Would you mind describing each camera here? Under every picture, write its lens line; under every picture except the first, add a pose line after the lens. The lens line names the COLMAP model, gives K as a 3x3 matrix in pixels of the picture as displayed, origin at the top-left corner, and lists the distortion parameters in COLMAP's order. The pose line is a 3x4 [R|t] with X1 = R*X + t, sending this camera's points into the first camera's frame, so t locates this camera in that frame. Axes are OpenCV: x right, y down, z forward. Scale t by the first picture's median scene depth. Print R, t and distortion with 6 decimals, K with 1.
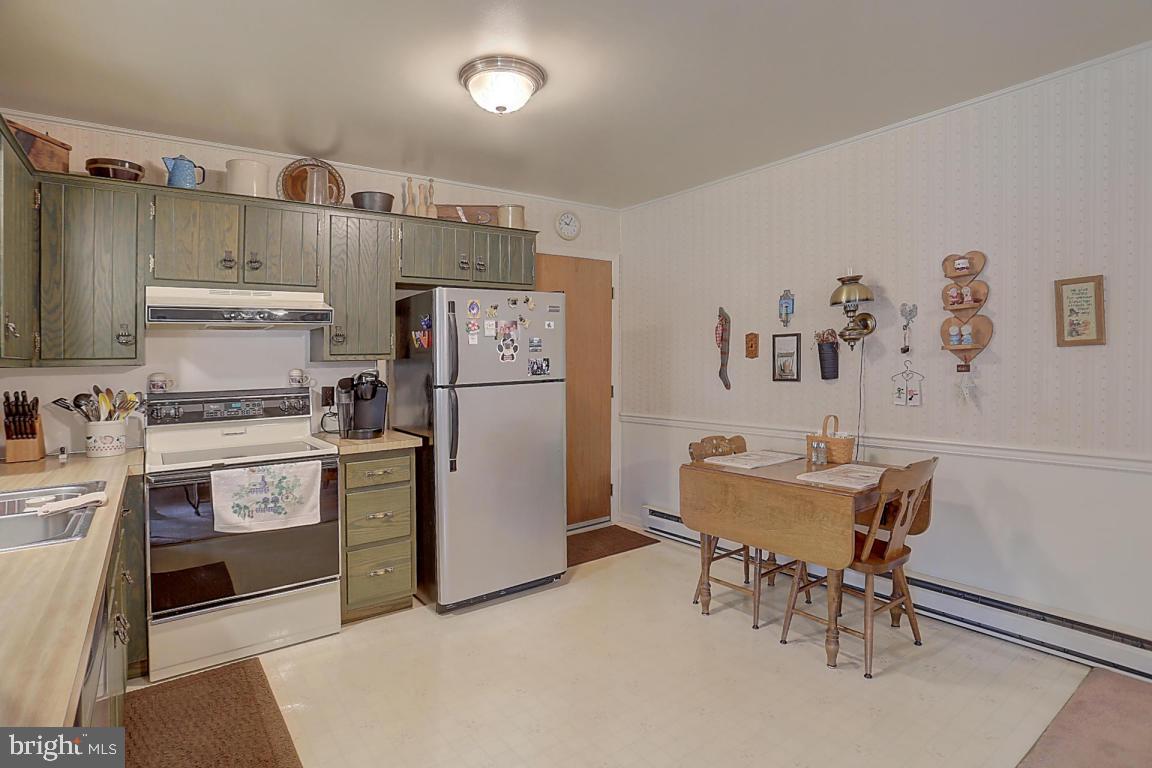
lens RADIAL K [[575.4, 0, 584.6], [0, 575.4, 372.2], [0, 0, 1]] dist [-0.048101, 0.027564]
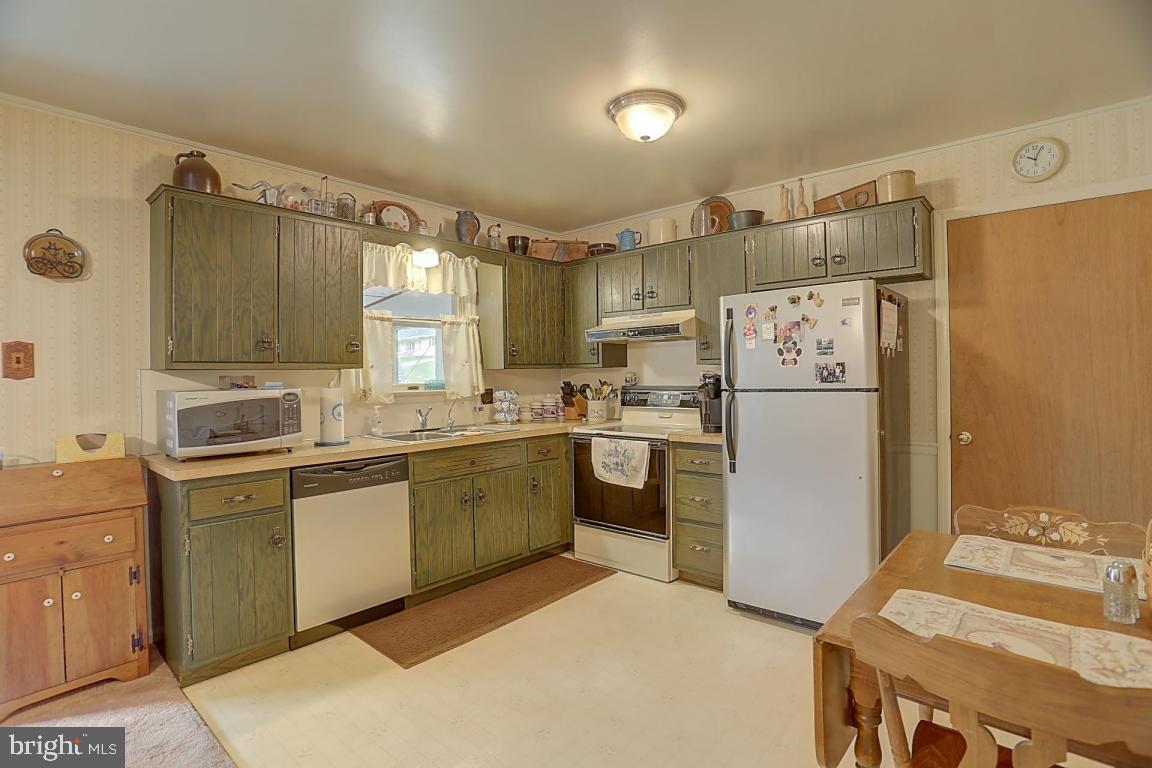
lens RADIAL K [[545.8, 0, 581.3], [0, 545.8, 375.3], [0, 0, 1]] dist [-0.070432, 0.049446]
pose [[0.264687, 0.023137, -0.964057, 0.614343], [-0.008464, 0.999729, 0.021669, -0.020795], [0.964297, 0.002425, 0.264812, 0.462875]]
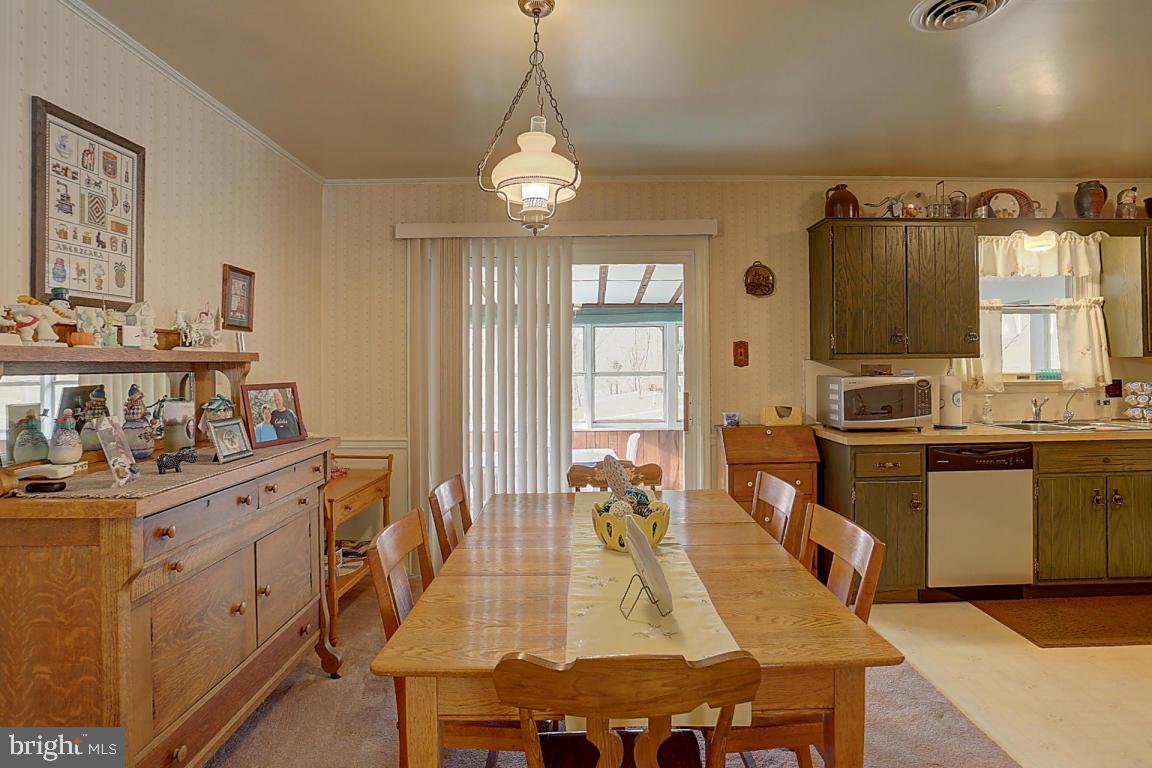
lens RADIAL K [[619.3, 0, 628.7], [0, 619.3, 364.5], [0, 0, 1]] dist [-0.070700, 0.055107]
pose [[-0.493349, 0.028094, -0.869377, 0.907160], [0.007897, 0.999582, 0.027820, -0.033846], [0.869795, 0.006860, -0.493365, 0.325871]]
